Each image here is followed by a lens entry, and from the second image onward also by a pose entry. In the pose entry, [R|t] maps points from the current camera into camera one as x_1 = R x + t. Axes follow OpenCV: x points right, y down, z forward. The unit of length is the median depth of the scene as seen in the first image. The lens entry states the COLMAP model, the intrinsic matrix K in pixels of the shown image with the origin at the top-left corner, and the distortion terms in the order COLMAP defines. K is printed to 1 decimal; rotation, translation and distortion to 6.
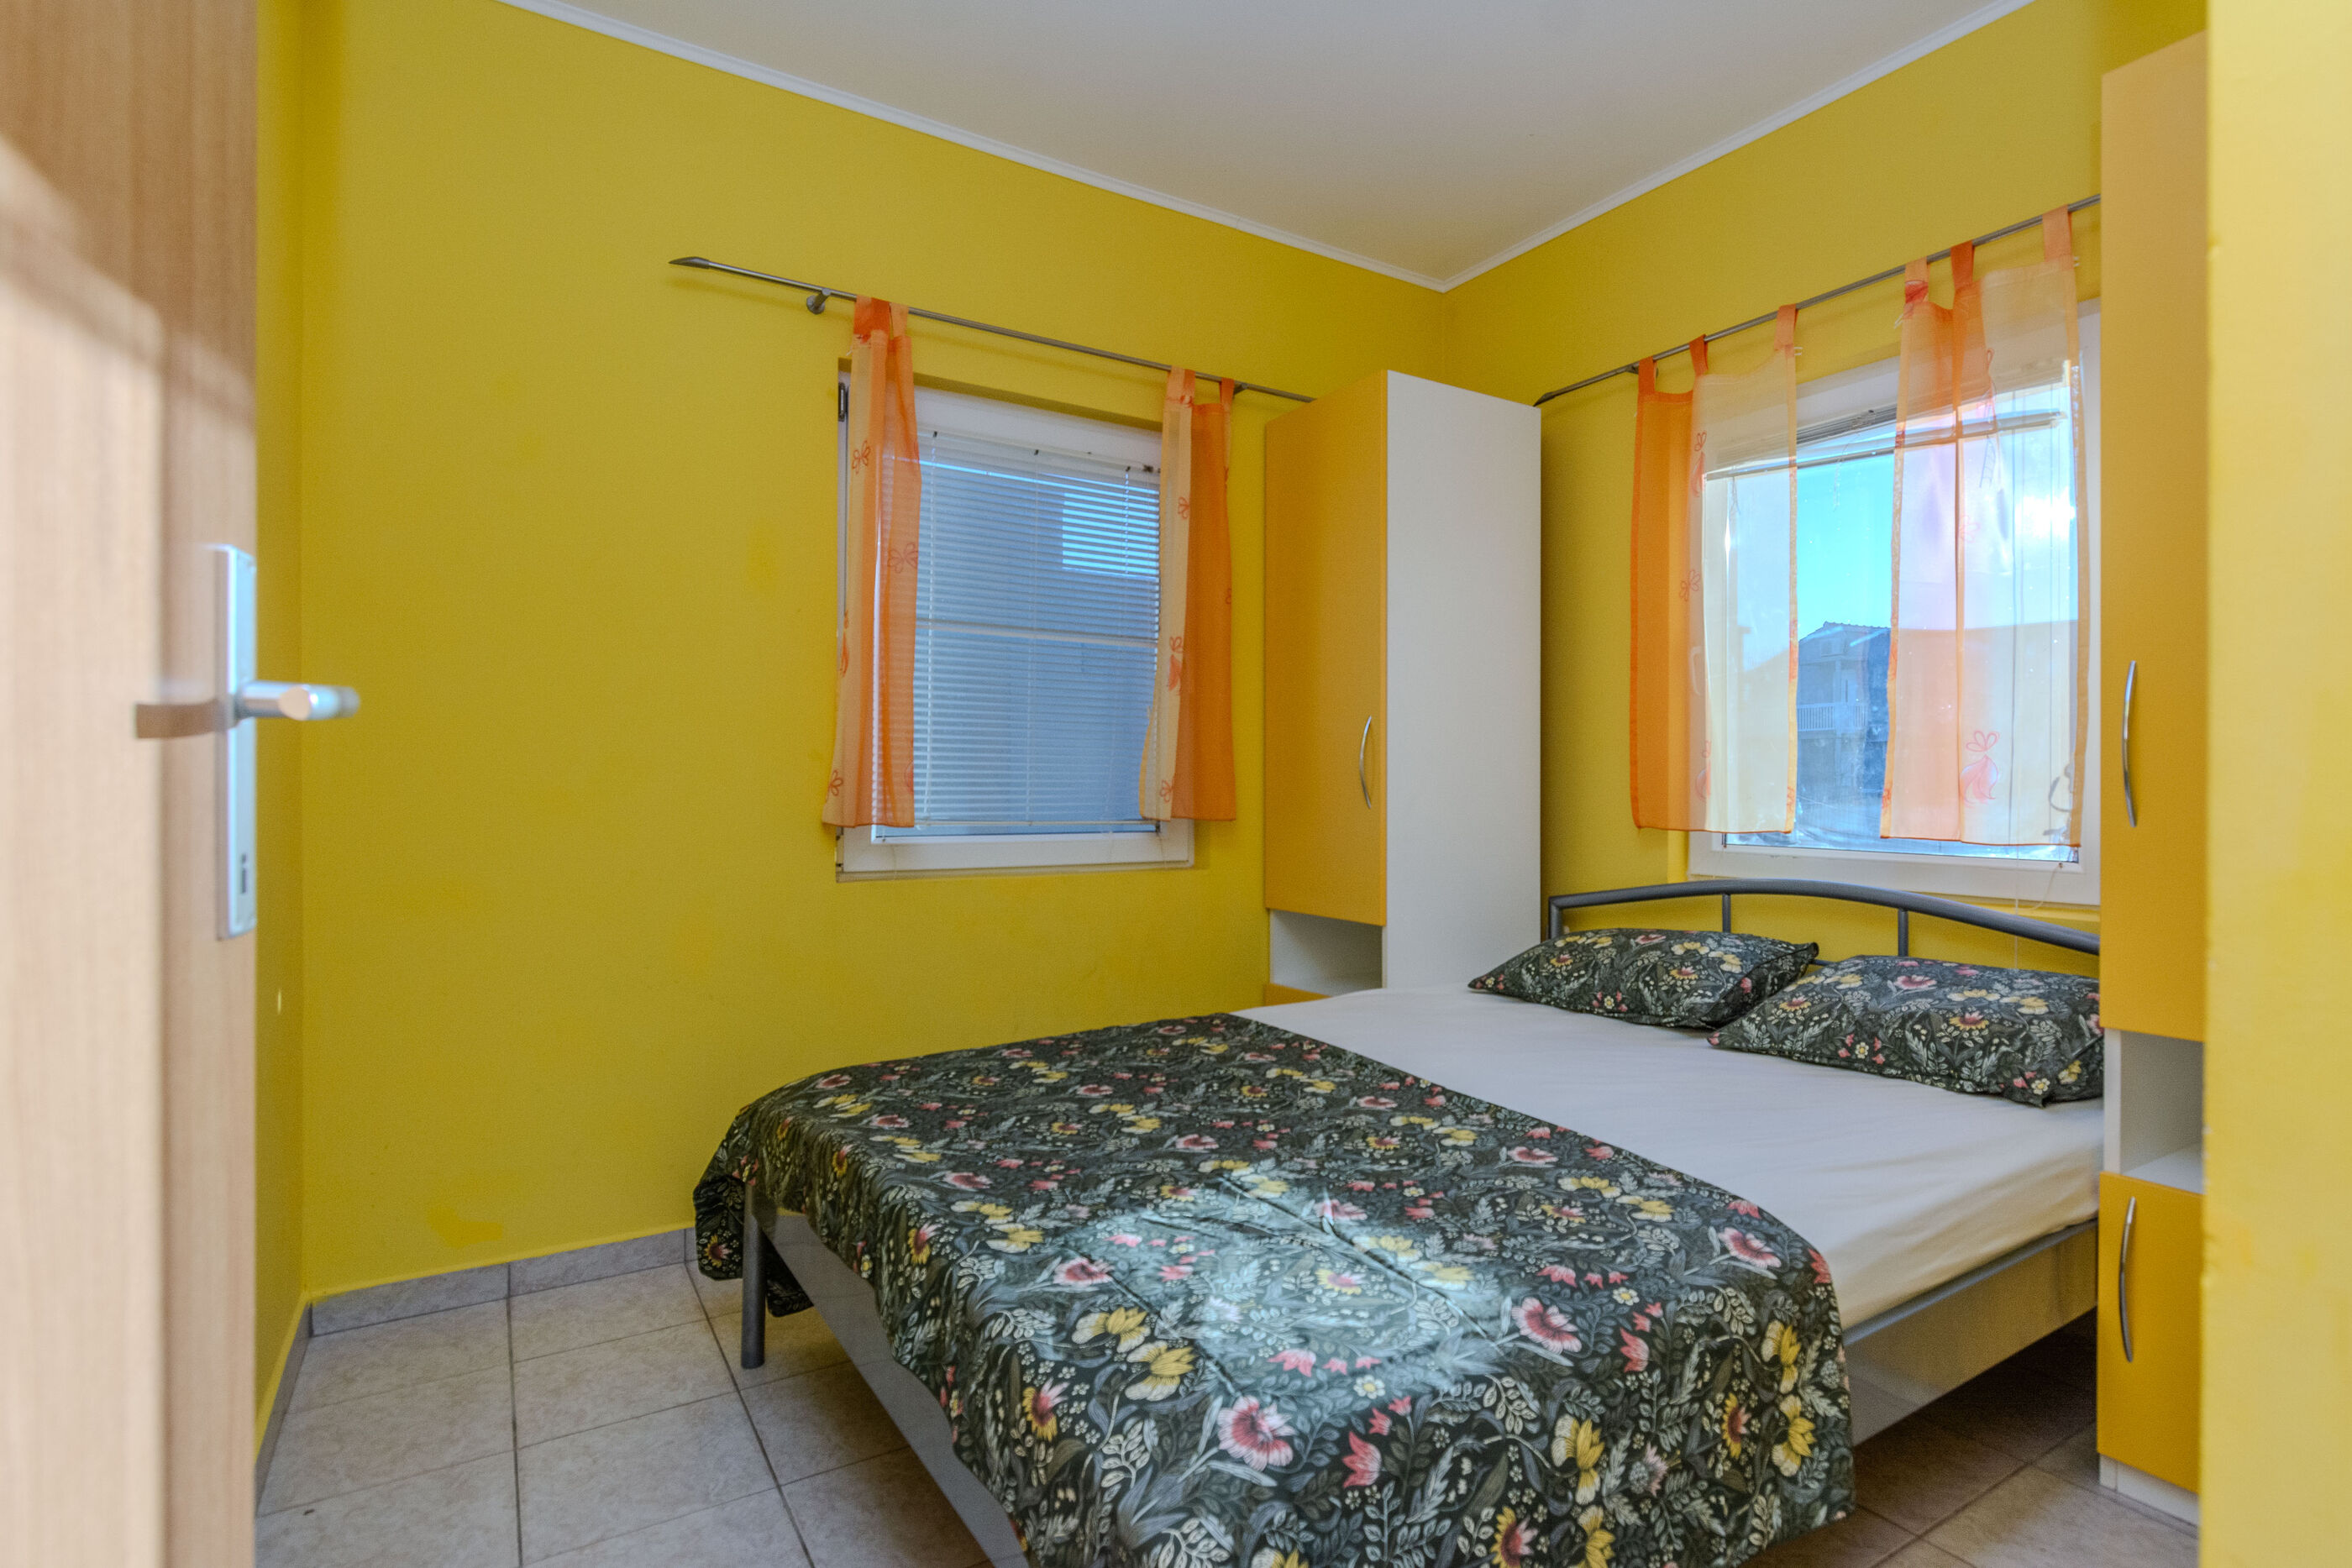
lens RADIAL K [[1164.9, 0, 1234.8], [0, 1164.9, 775.9], [0, 0, 1]] dist [-0.002697, -0.000170]
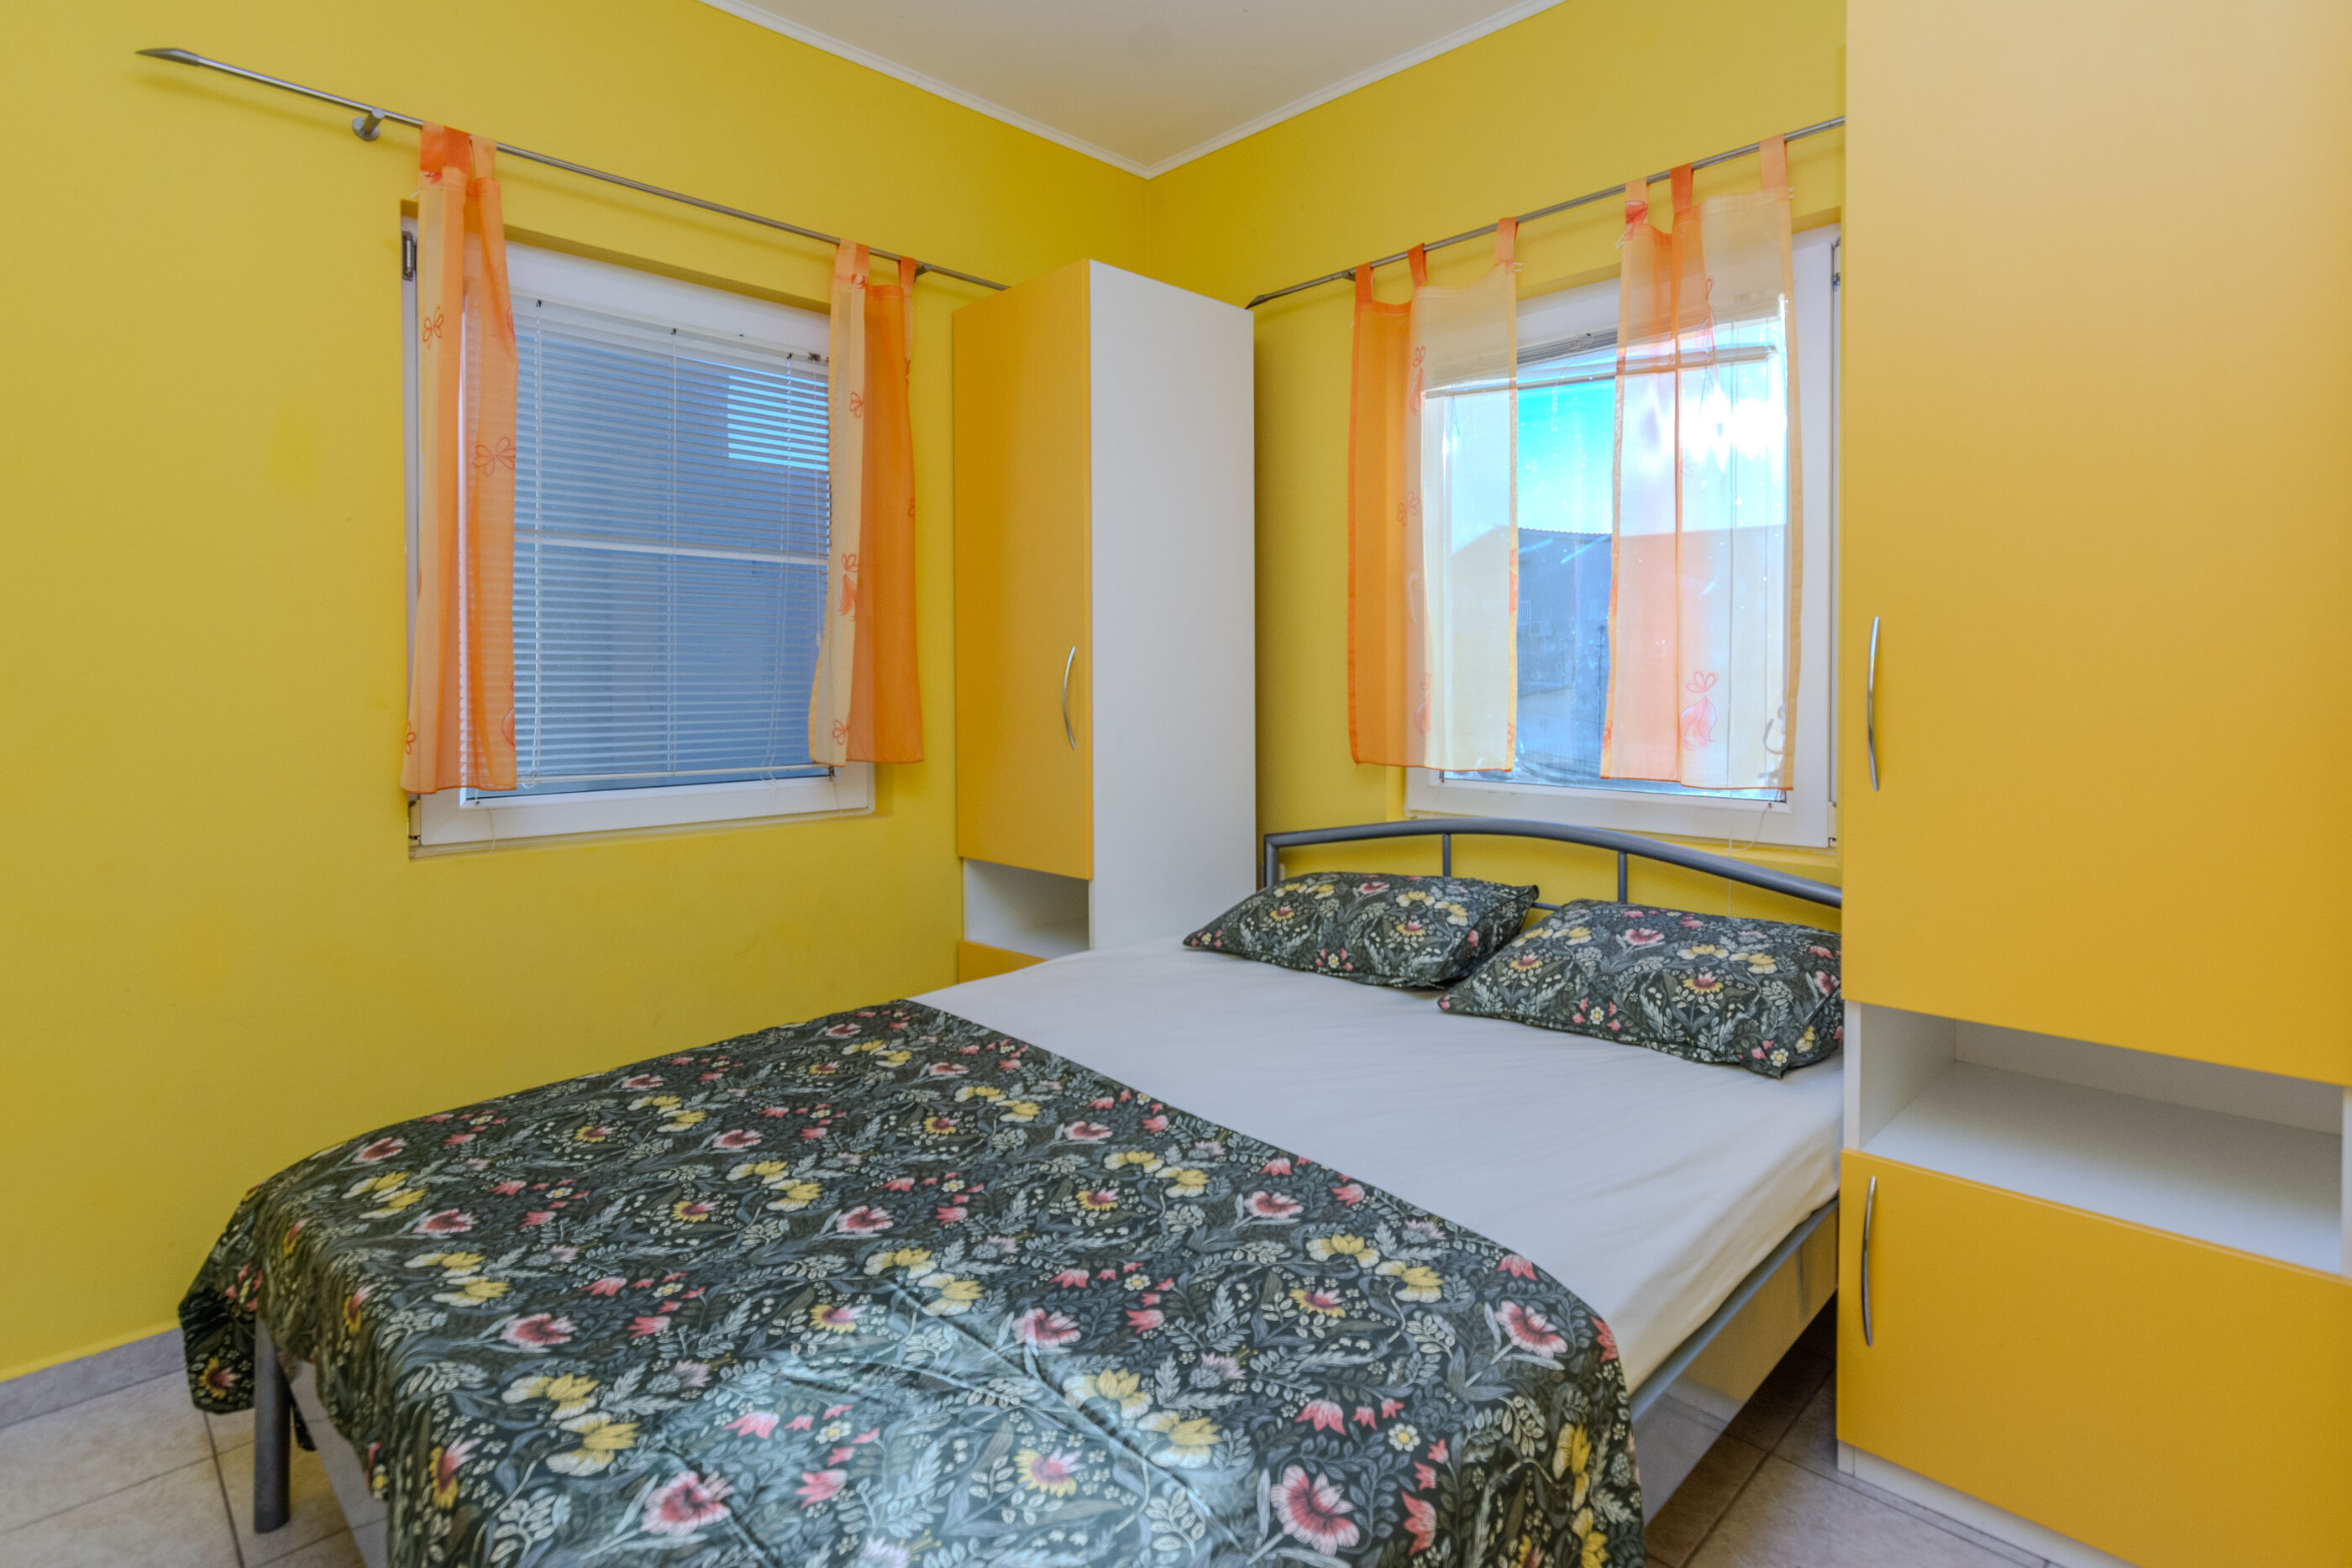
lens RADIAL K [[1169.2, 0, 1173.5], [0, 1169.2, 687.0], [0, 0, 1]] dist [-0.001561, -0.000396]
pose [[0.979210, -0.009828, 0.202613, 0.014276], [0.006529, 0.999835, 0.016946, -0.055888], [-0.202746, -0.015271, 0.979112, 0.164047]]
